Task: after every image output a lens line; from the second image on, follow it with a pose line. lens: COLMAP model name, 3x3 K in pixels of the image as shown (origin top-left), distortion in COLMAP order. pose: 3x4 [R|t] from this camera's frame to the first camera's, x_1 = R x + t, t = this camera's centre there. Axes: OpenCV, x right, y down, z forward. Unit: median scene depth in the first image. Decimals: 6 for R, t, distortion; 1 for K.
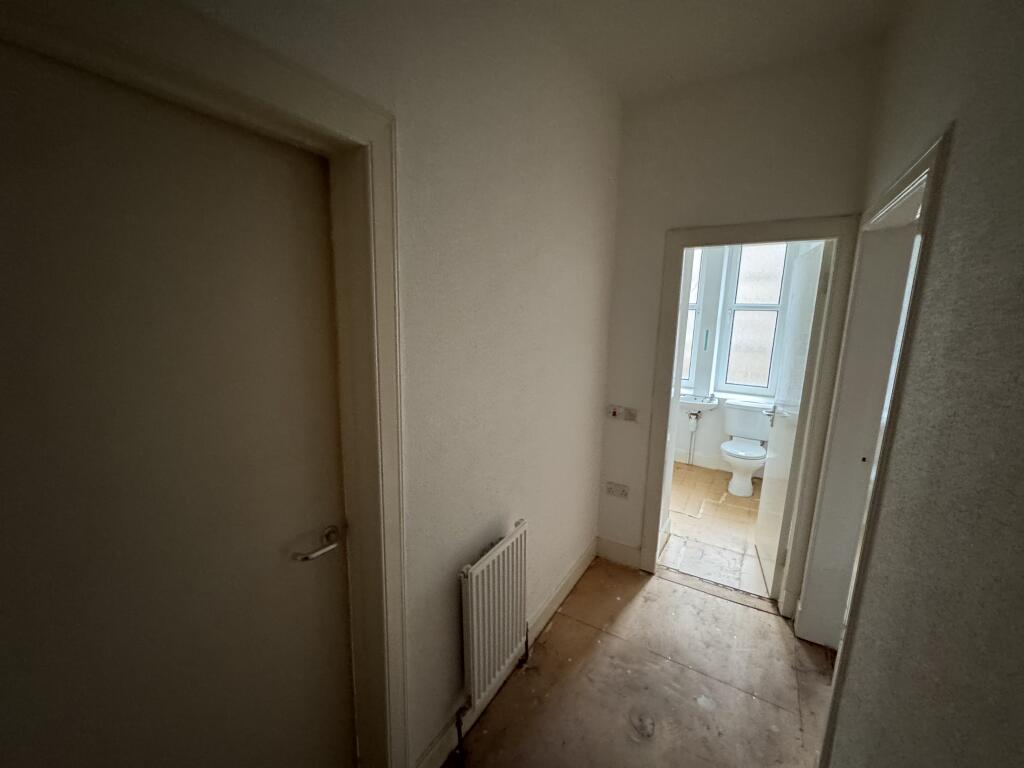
lens RADIAL K [[404.8, 0, 512.0], [0, 404.8, 384.0], [0, 0, 1]] dist [-0.001727, -0.000278]
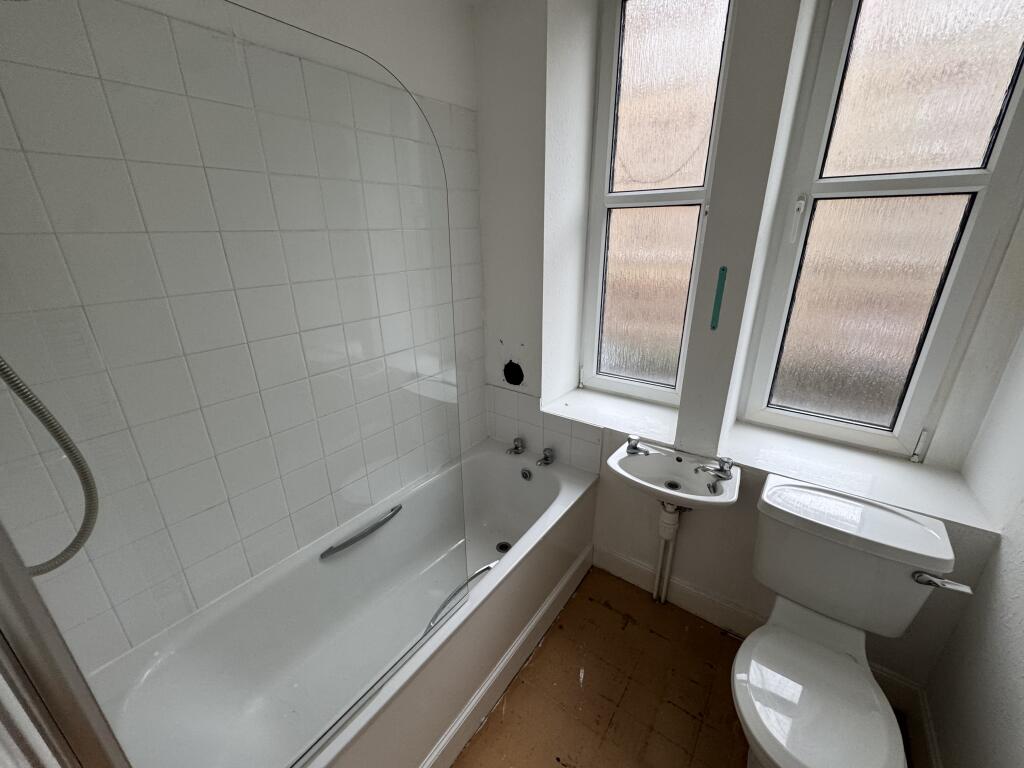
lens RADIAL K [[405.2, 0, 512.0], [0, 405.2, 384.0], [0, 0, 1]] dist [-0.001436, 0.000080]
pose [[0.996644, -0.005247, -0.081688, 0.664545], [0.019718, 0.983947, 0.177371, -0.199877], [0.079447, -0.178386, 0.980748, 1.275261]]
